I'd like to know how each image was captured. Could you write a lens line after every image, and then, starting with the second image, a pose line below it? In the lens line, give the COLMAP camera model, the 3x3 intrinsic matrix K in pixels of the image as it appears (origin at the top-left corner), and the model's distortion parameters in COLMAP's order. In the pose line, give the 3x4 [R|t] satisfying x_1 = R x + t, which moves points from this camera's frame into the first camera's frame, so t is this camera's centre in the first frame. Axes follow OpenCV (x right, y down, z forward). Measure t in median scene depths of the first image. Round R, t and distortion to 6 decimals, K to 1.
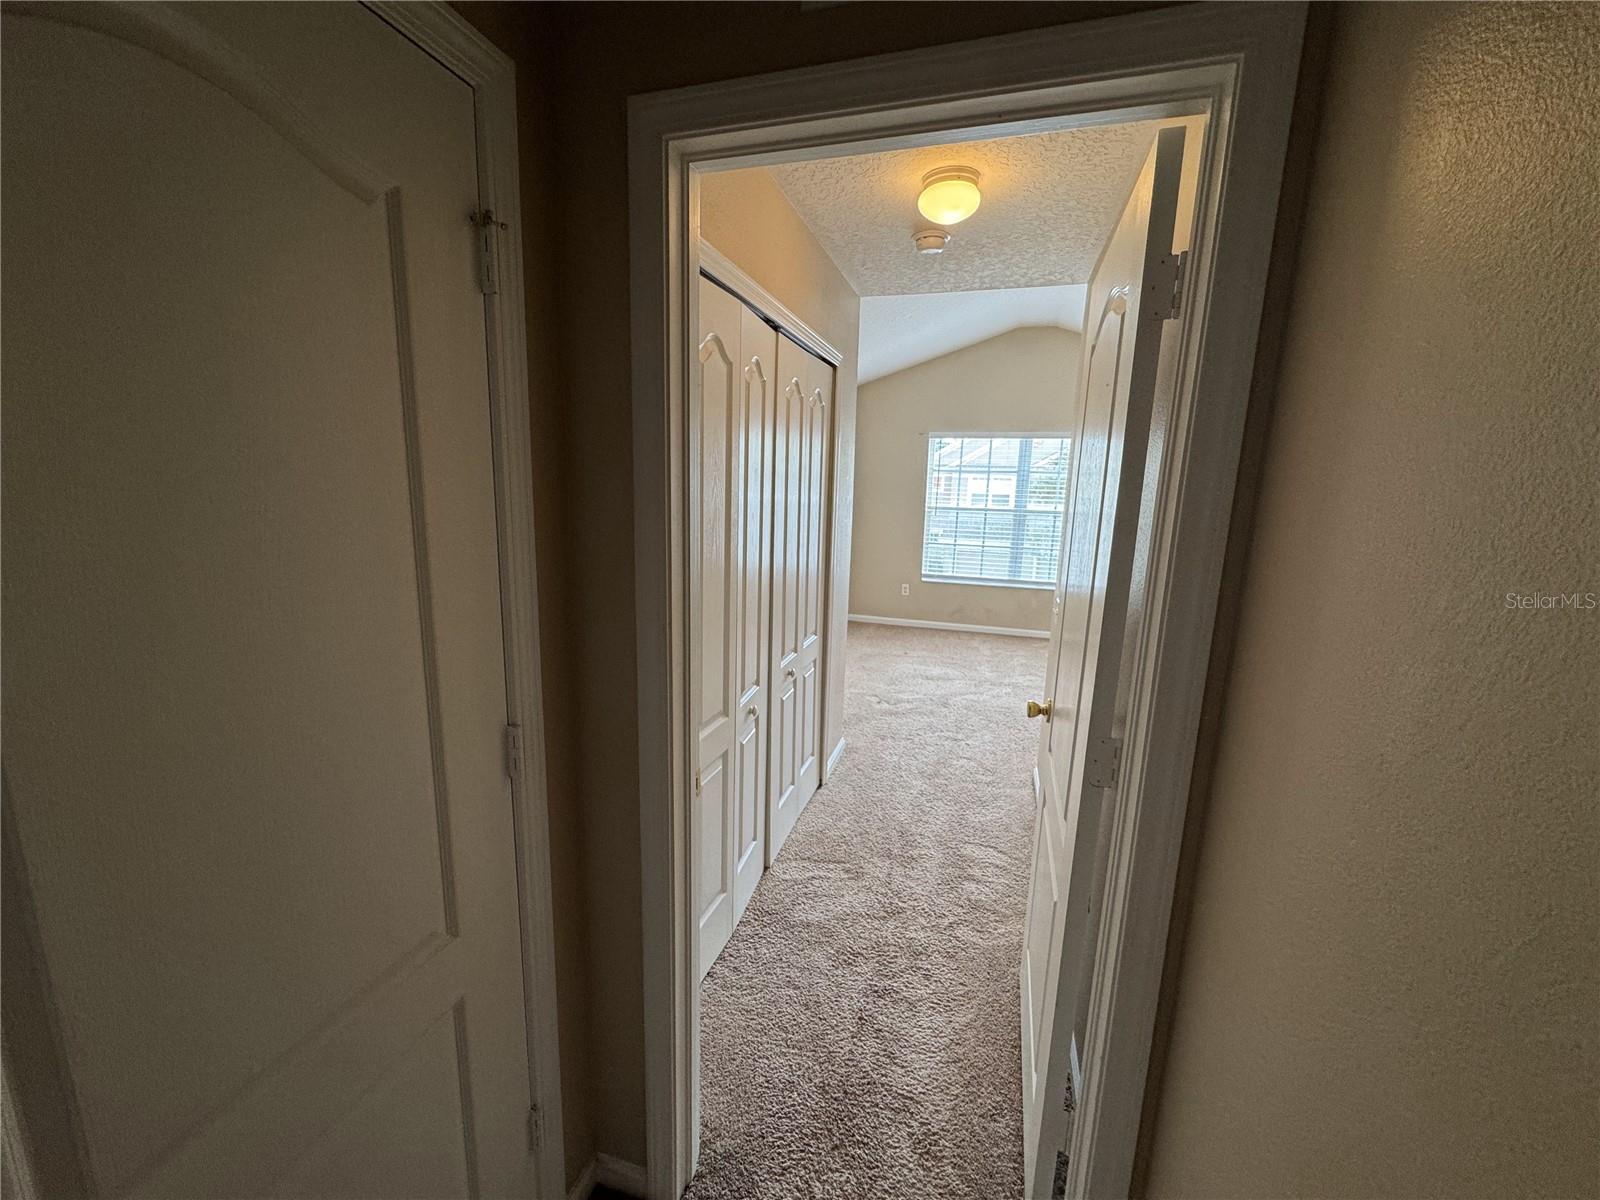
lens RADIAL K [[637.7, 0, 800.0], [0, 637.7, 600.0], [0, 0, 1]] dist [-0.002501, -0.000045]
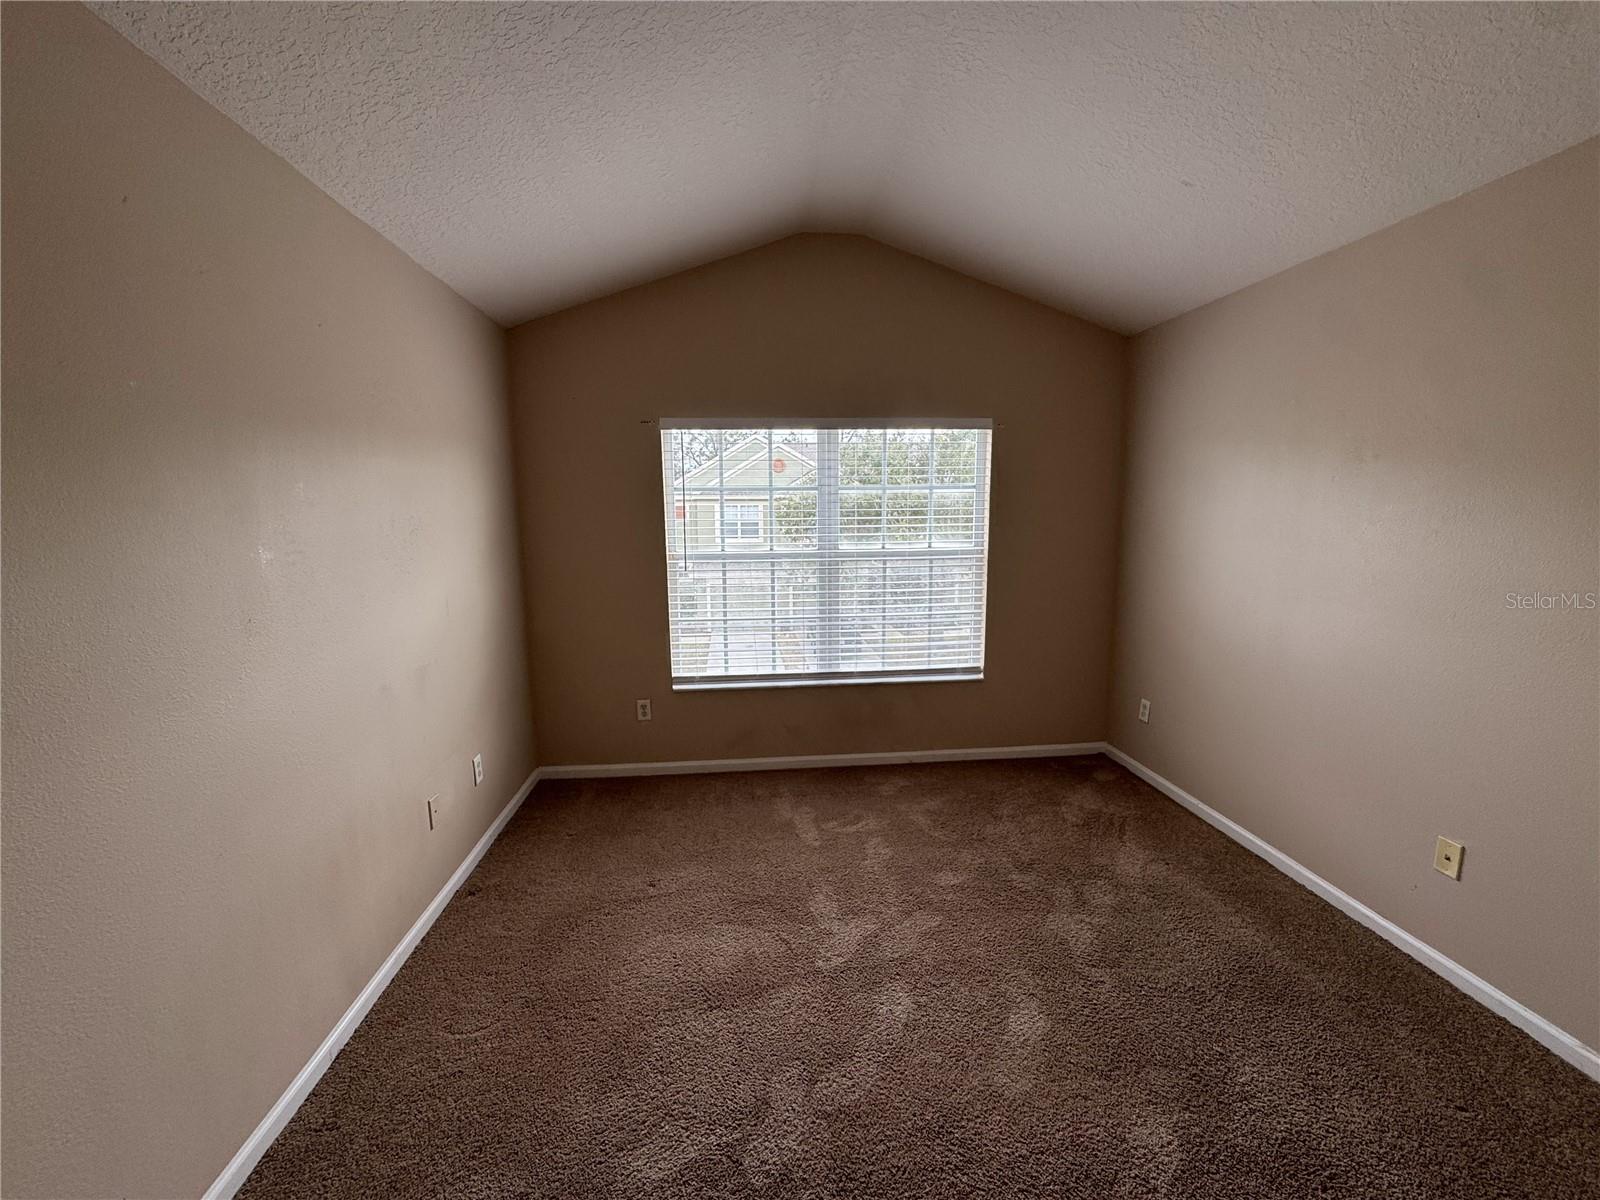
lens RADIAL K [[637.7, 0, 800.0], [0, 637.7, 600.0], [0, 0, 1]] dist [-0.002501, -0.000045]
pose [[0.925899, -0.086530, 0.367728, 0.101284], [0.105172, 0.993973, -0.030921, -0.082841], [-0.362836, 0.067304, 0.929419, 0.466182]]
